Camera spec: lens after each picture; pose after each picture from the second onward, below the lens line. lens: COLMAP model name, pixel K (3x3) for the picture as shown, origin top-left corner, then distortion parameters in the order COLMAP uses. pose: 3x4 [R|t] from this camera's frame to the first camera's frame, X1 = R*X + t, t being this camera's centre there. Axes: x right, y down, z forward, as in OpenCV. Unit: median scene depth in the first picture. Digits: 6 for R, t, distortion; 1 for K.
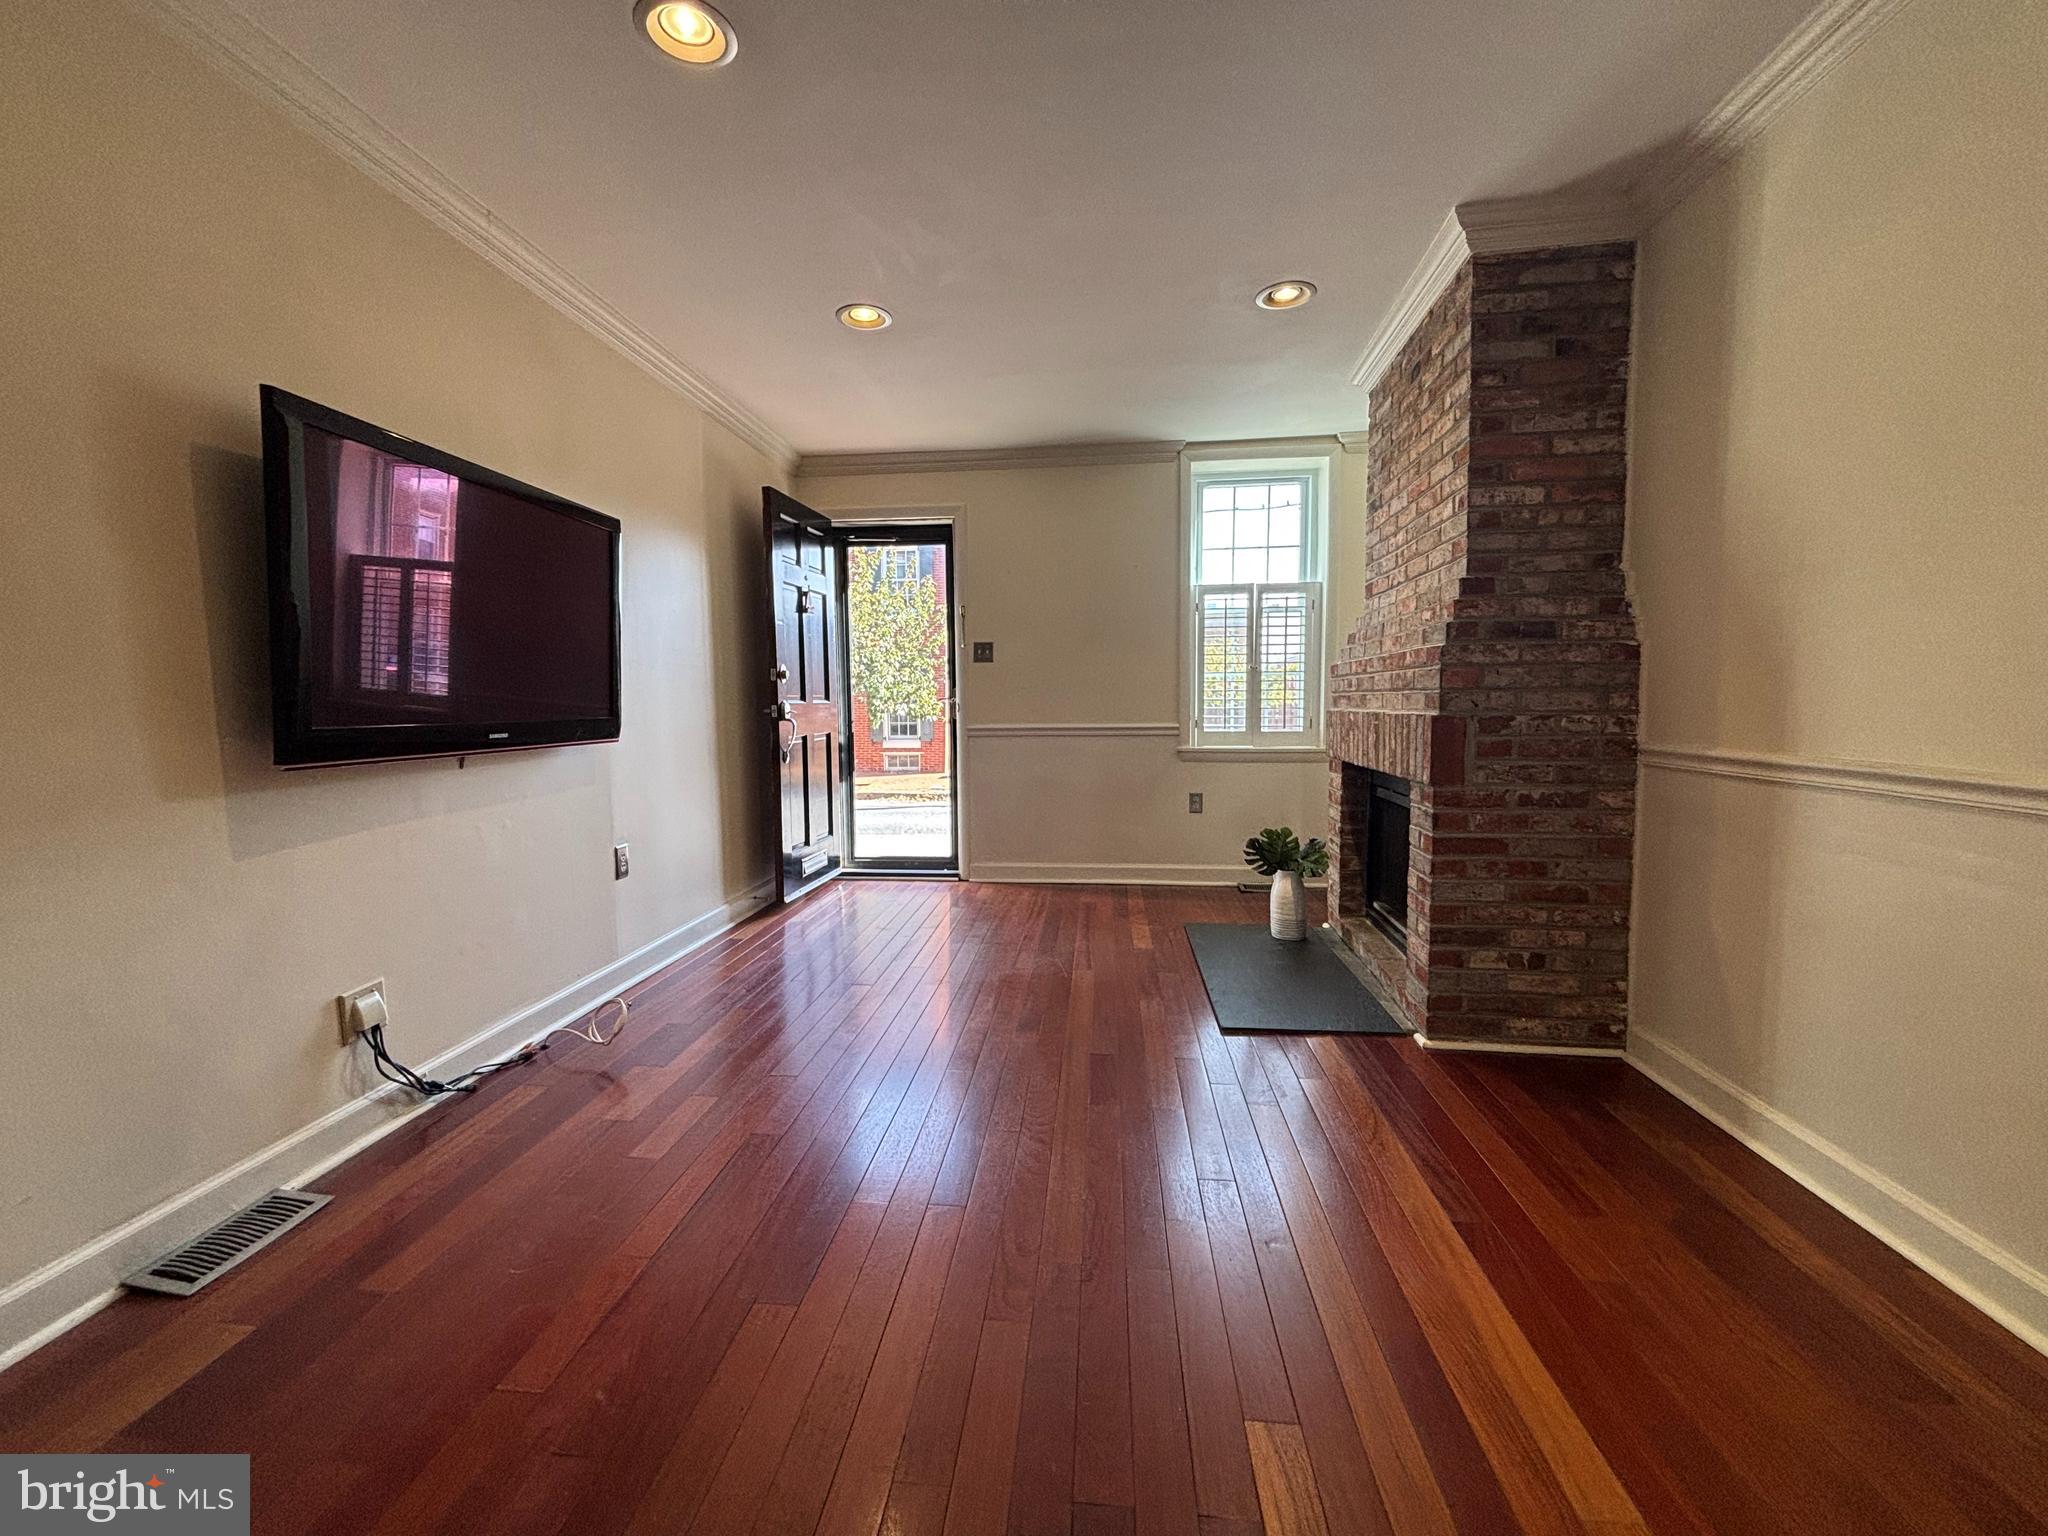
lens RADIAL K [[809.4, 0, 1016.7], [0, 809.4, 766.1], [0, 0, 1]] dist [-0.028575, -0.000235]
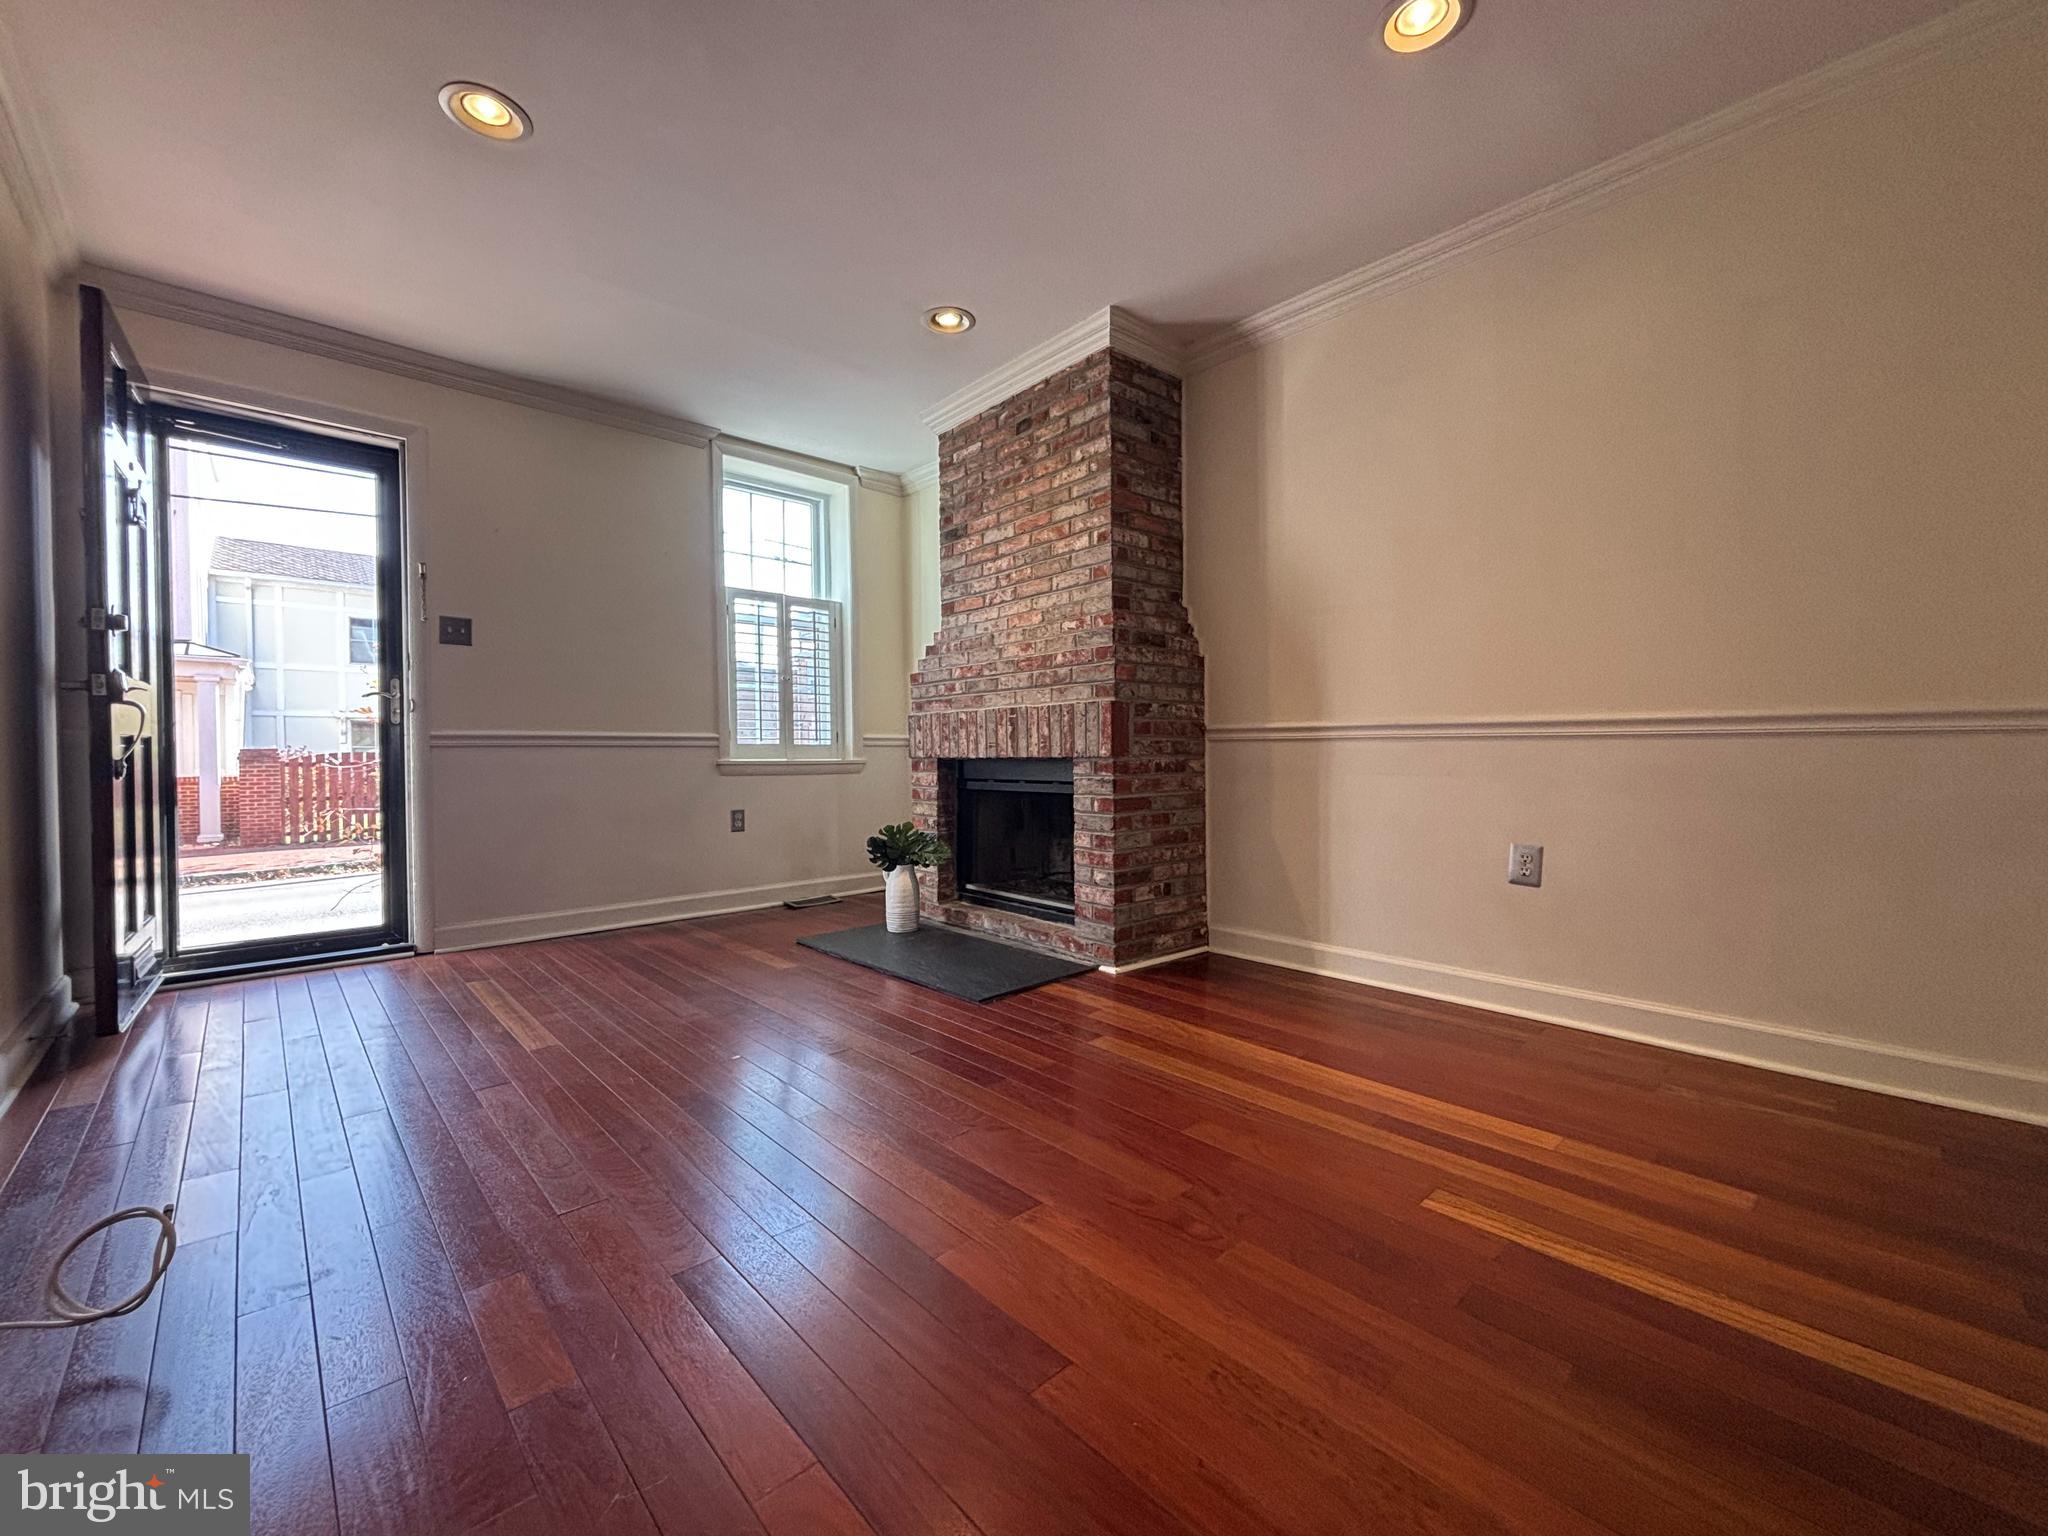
lens RADIAL K [[805.3, 0, 1024.0], [0, 805.3, 768.0], [0, 0, 1]] dist [0.001175, -0.009664]
pose [[0.650632, -0.009936, 0.759328, -0.506340], [0.060304, 0.997433, -0.038620, 0.079724], [-0.756995, 0.070918, 0.649561, 0.293859]]
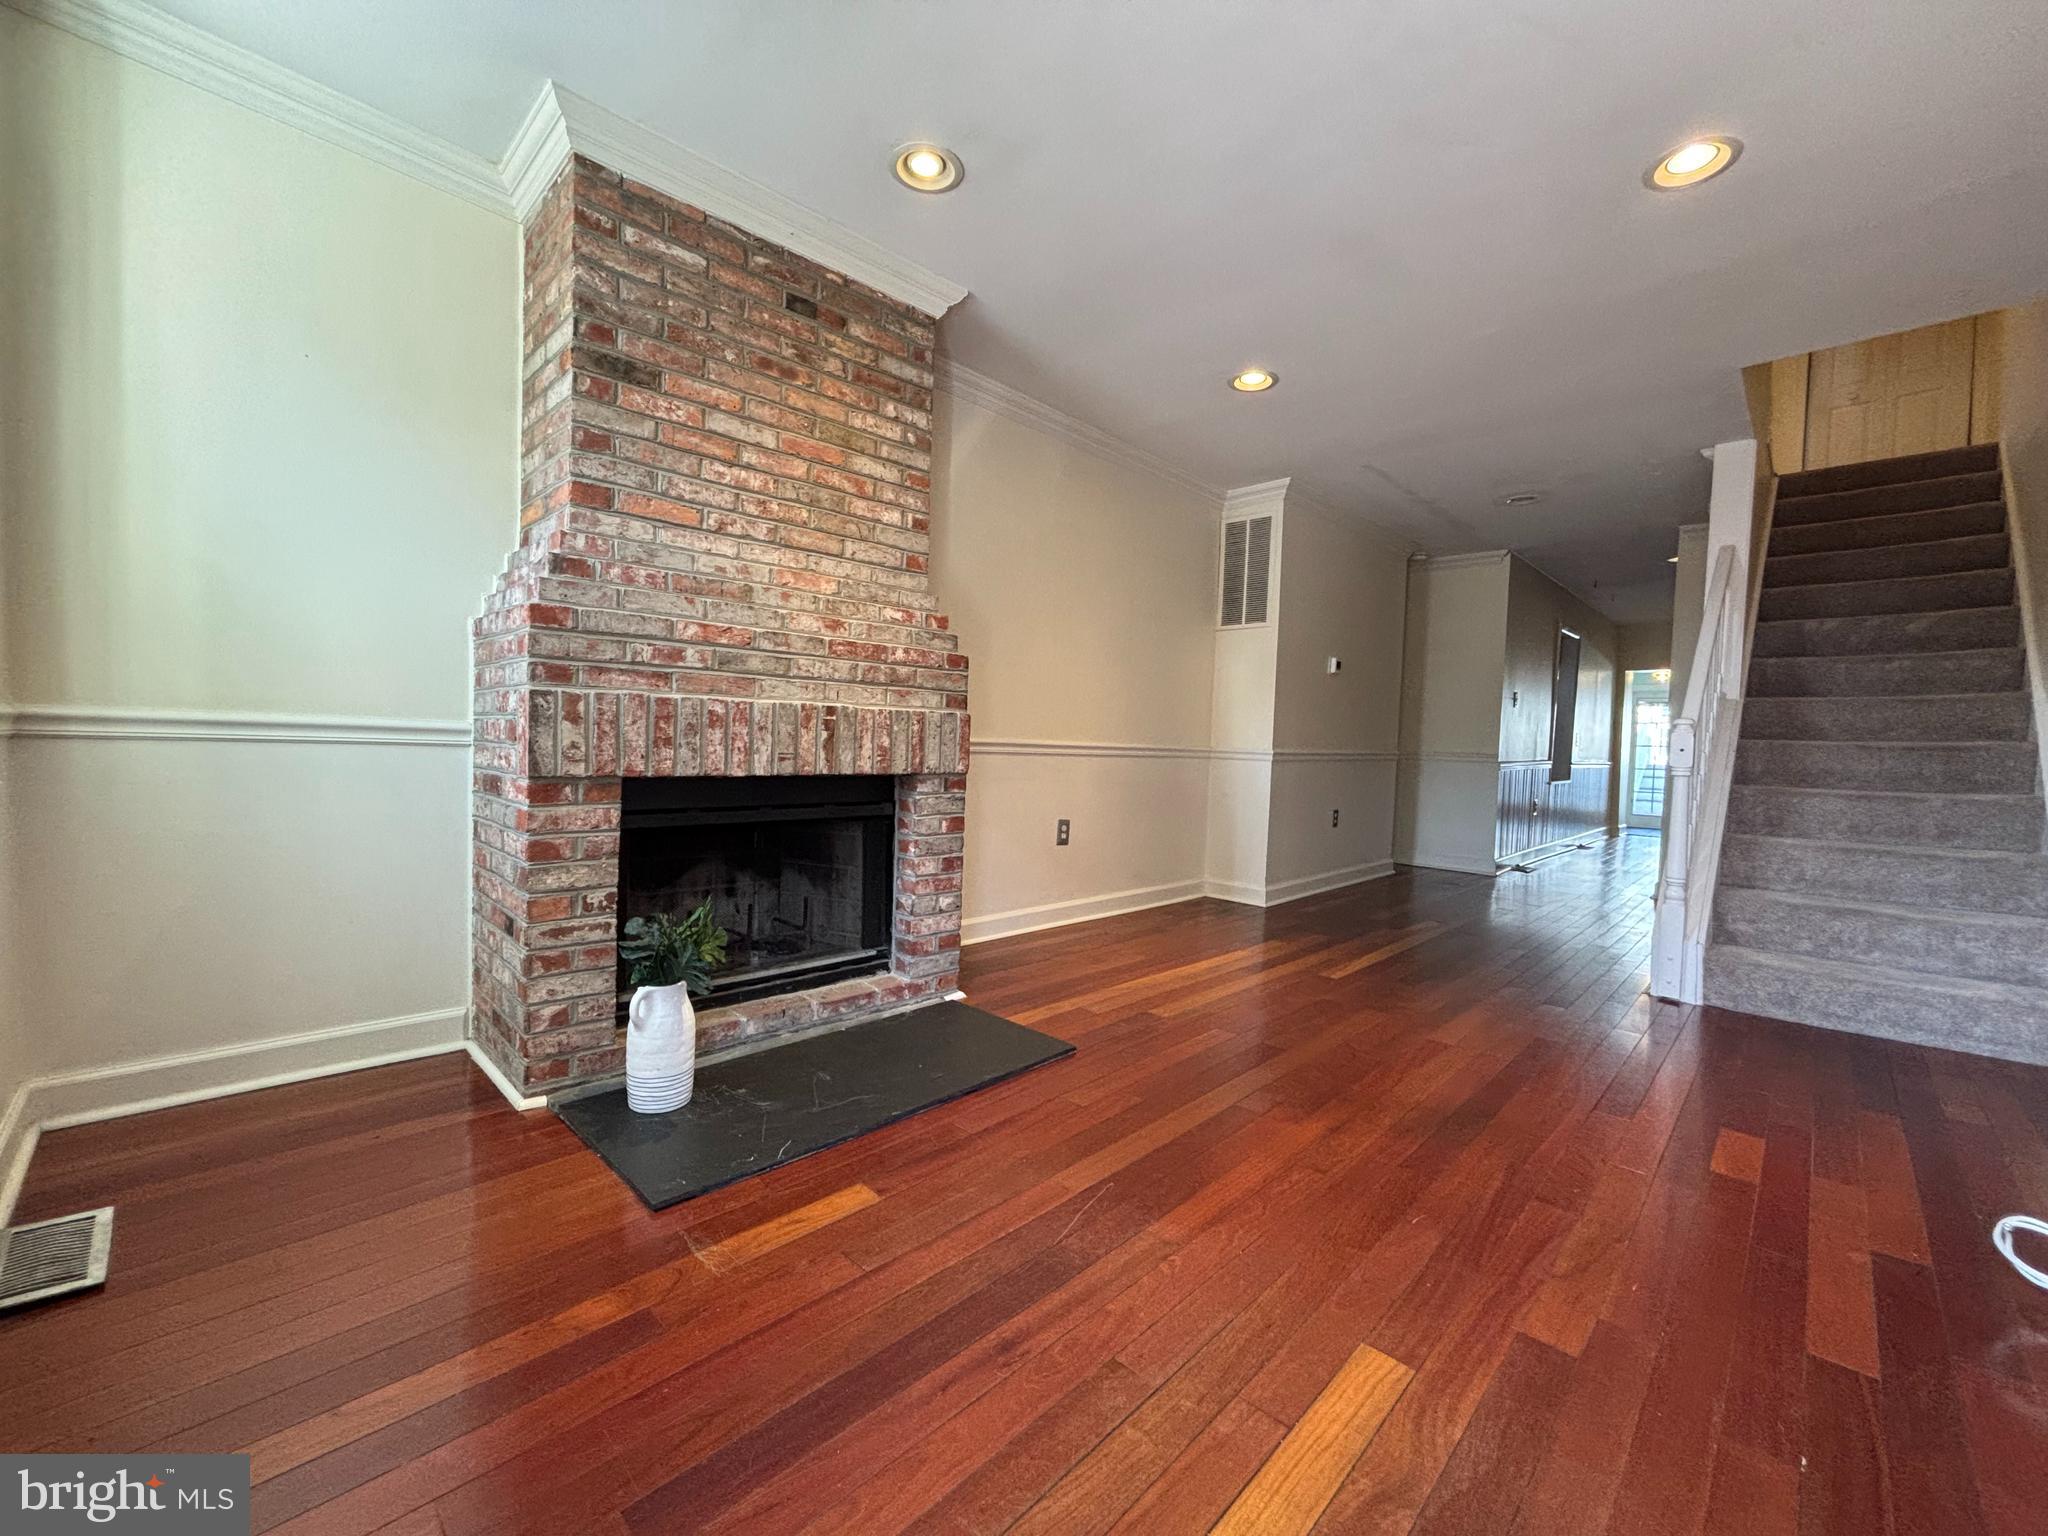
lens RADIAL K [[809.4, 0, 1016.7], [0, 809.4, 766.1], [0, 0, 1]] dist [-0.028575, -0.000235]
pose [[-0.784243, -0.039082, 0.619222, -0.272542], [0.021344, 0.995724, 0.089877, -0.090421], [-0.620086, 0.083703, -0.780056, 1.856985]]
